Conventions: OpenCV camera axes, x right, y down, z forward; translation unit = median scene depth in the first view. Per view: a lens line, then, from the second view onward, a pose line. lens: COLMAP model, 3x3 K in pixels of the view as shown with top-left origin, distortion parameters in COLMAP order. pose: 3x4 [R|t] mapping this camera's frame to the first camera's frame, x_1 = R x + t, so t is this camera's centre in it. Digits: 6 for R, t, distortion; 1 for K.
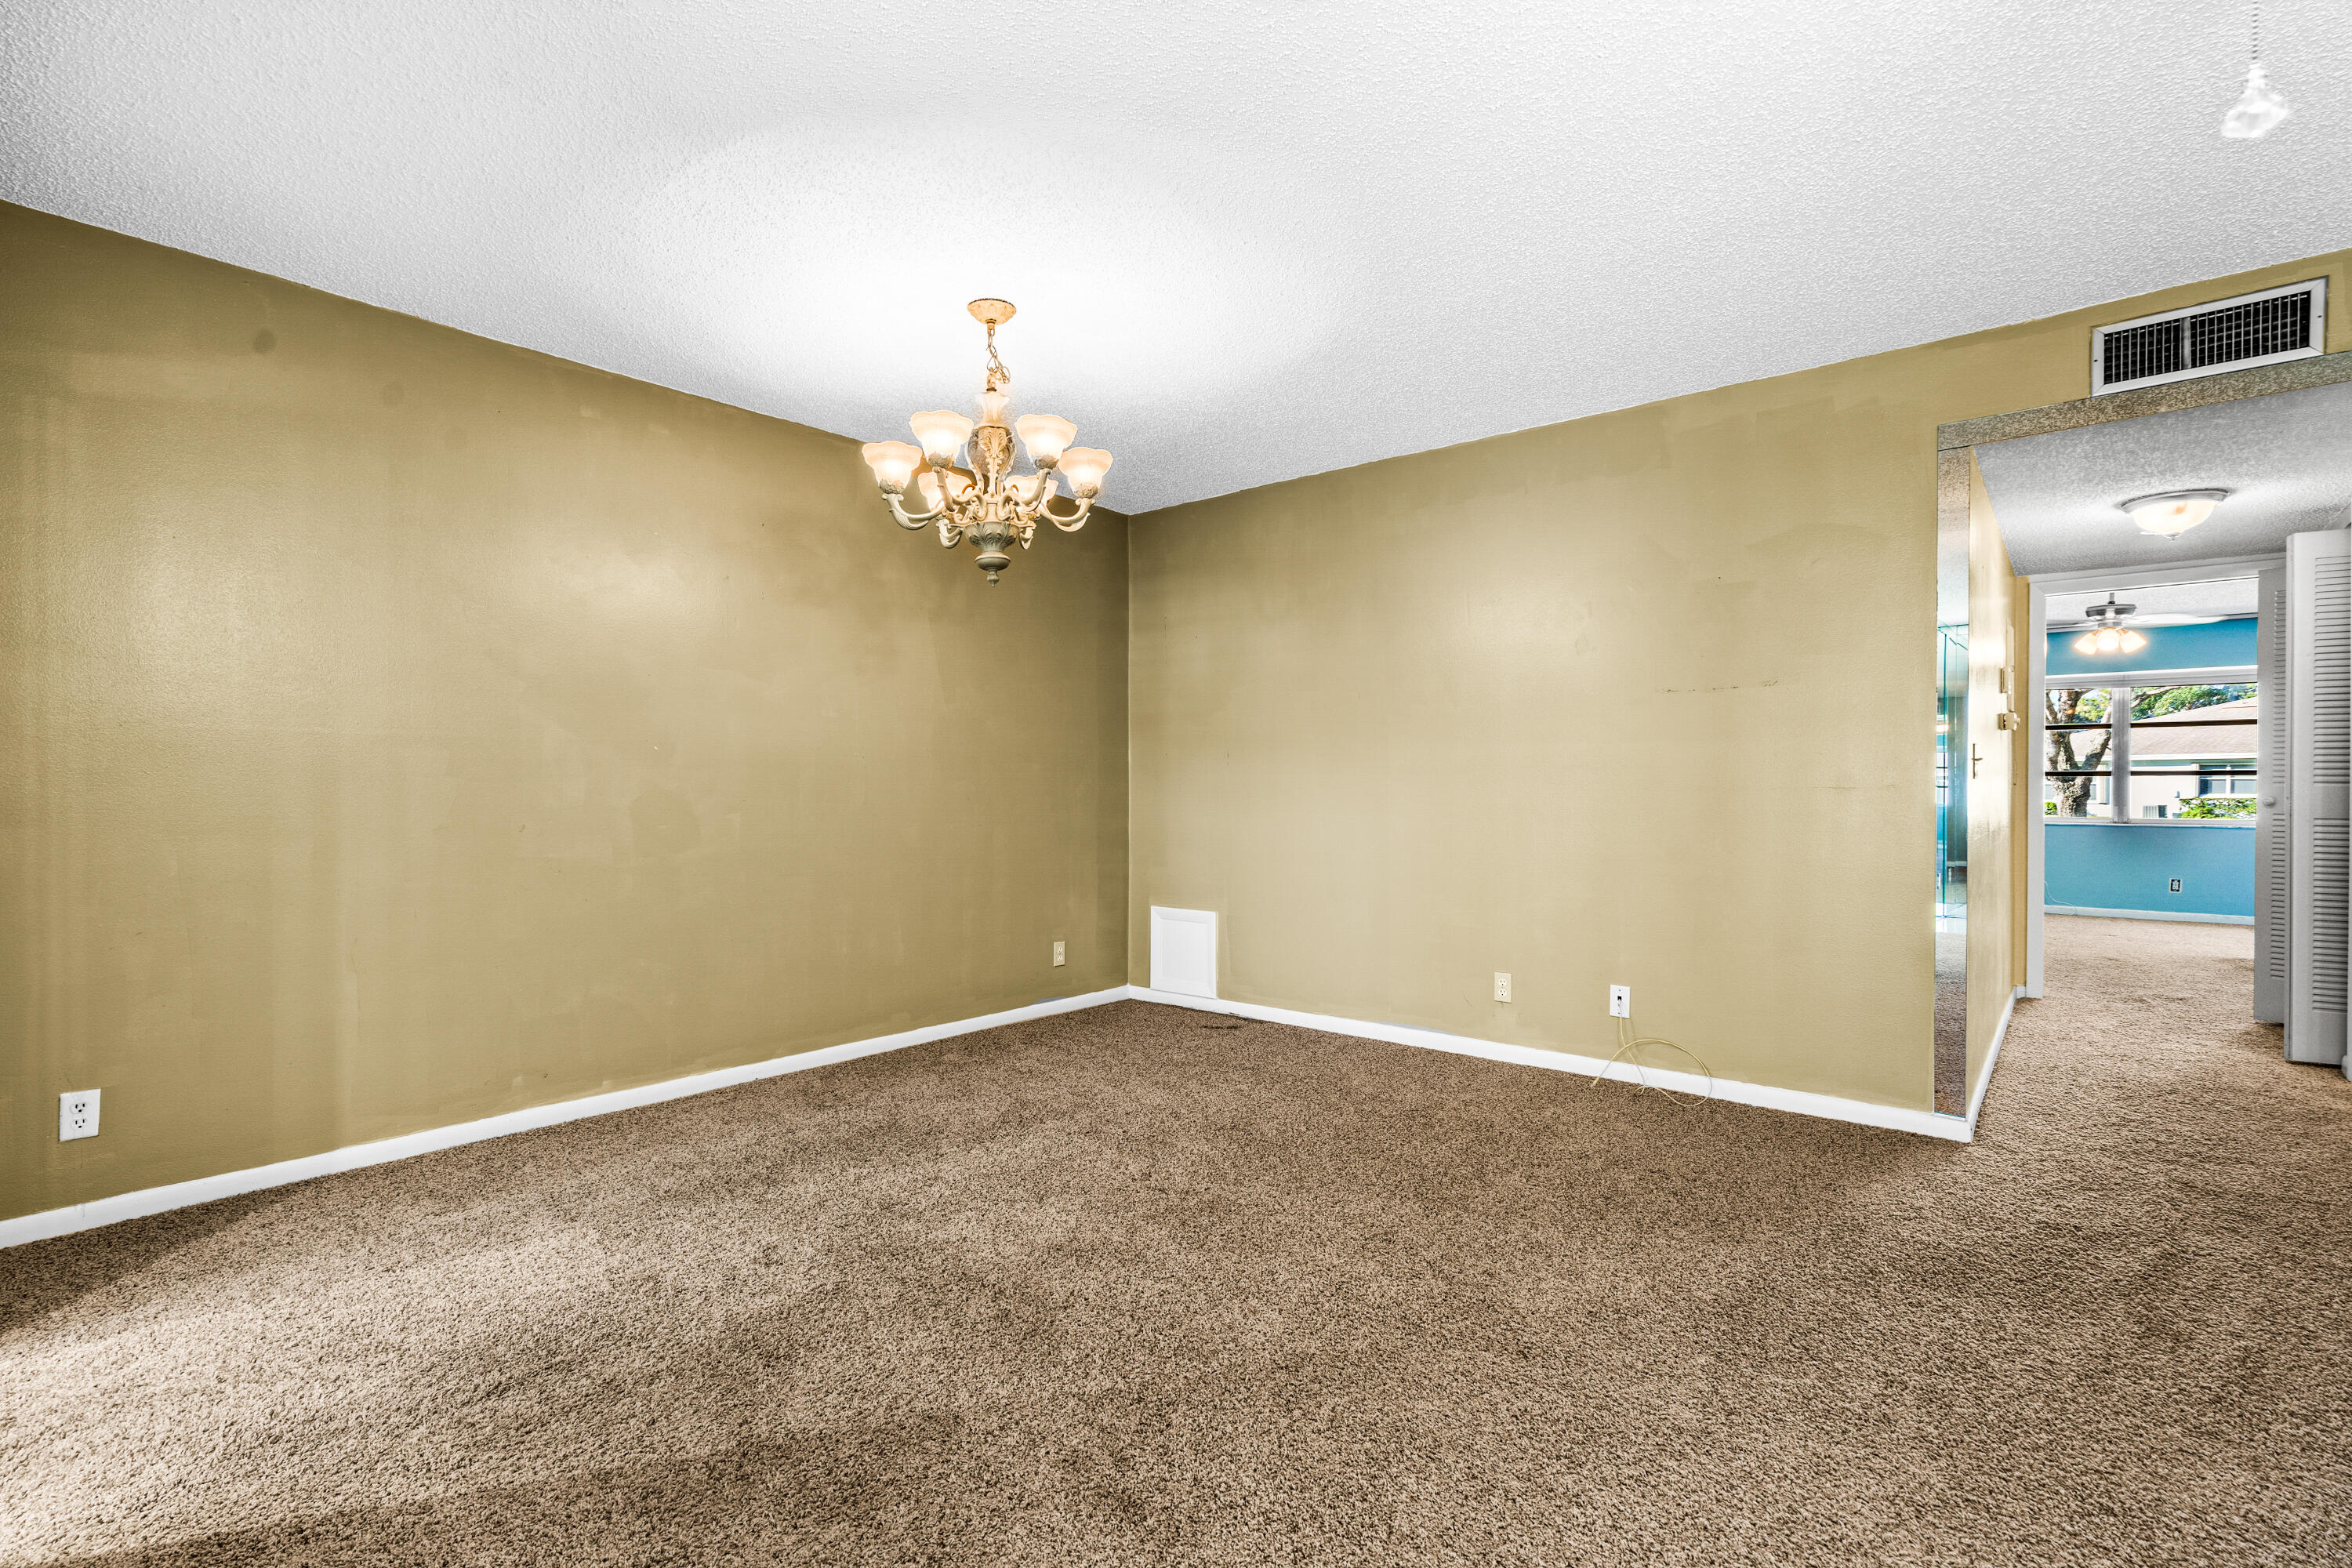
lens RADIAL K [[1086.3, 0, 1175.4], [0, 1086.3, 783.2], [0, 0, 1]] dist [-0.003229, -0.000520]
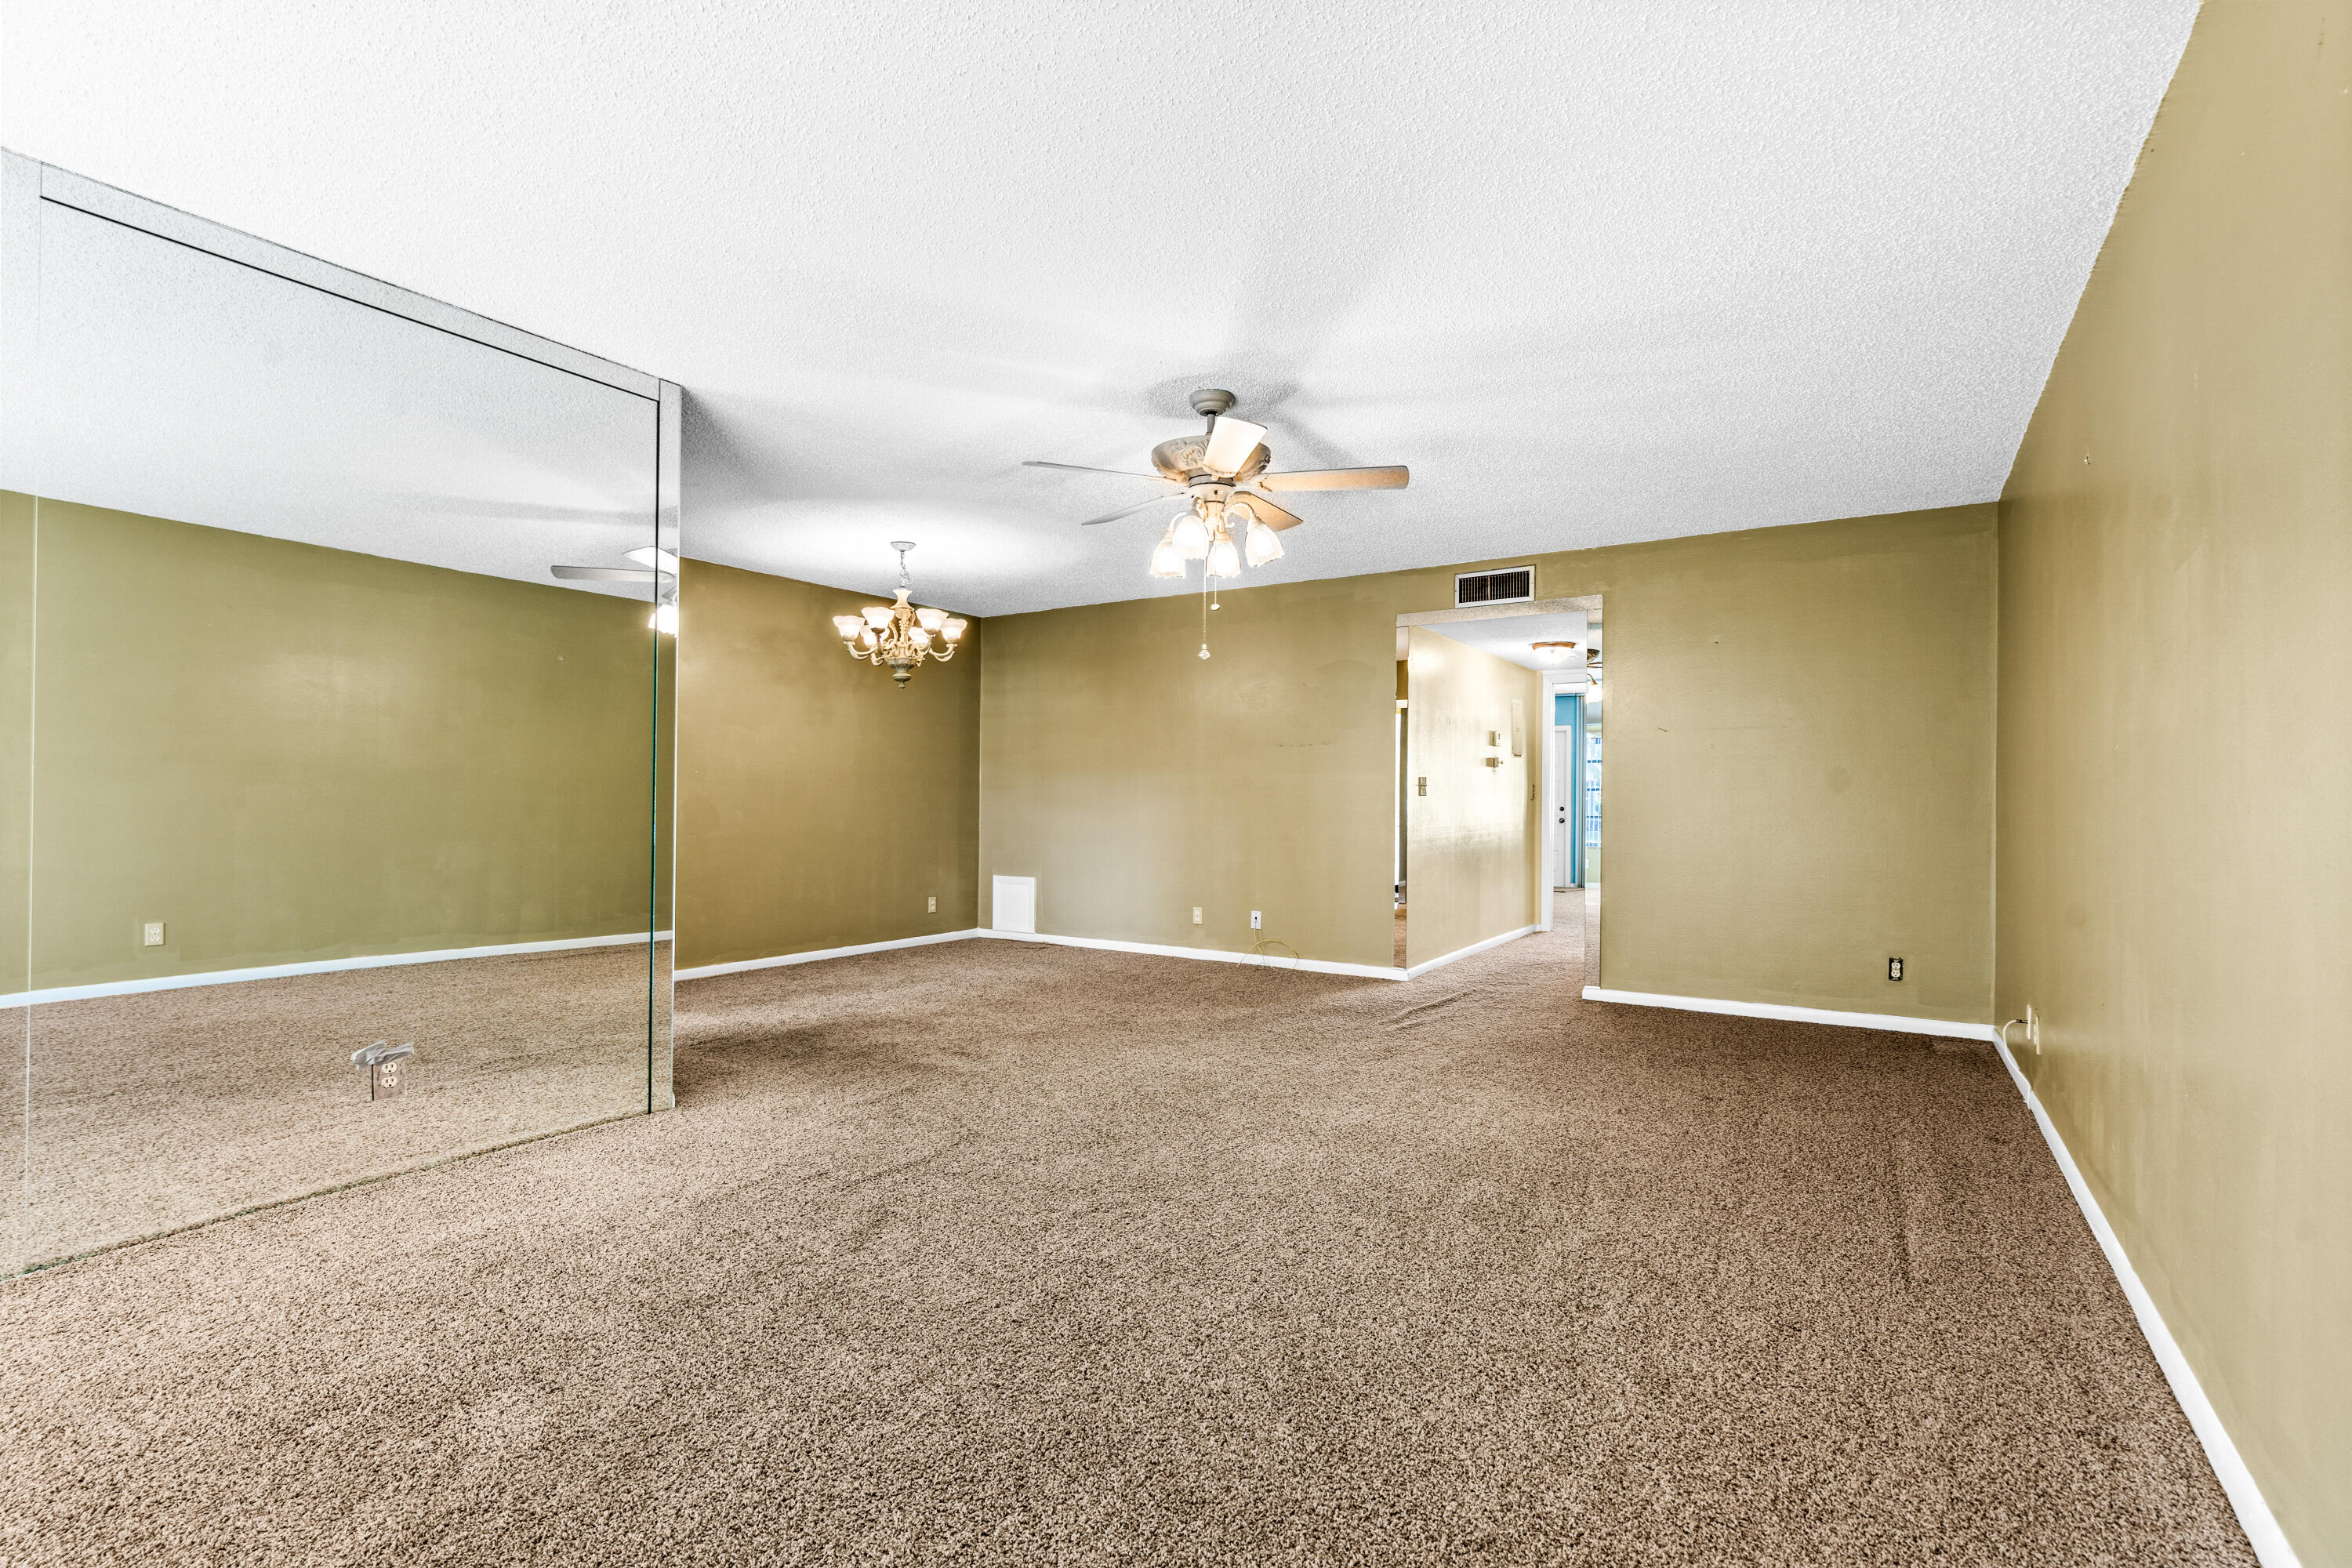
lens RADIAL K [[1086.3, 0, 1176.9], [0, 1086.3, 789.4], [0, 0, 1]] dist [-0.003229, -0.000520]
pose [[0.992531, 0.008827, 0.121674, 0.065289], [-0.007629, 0.999918, -0.010306, 0.007176], [-0.121755, 0.009301, 0.992517, -0.766740]]
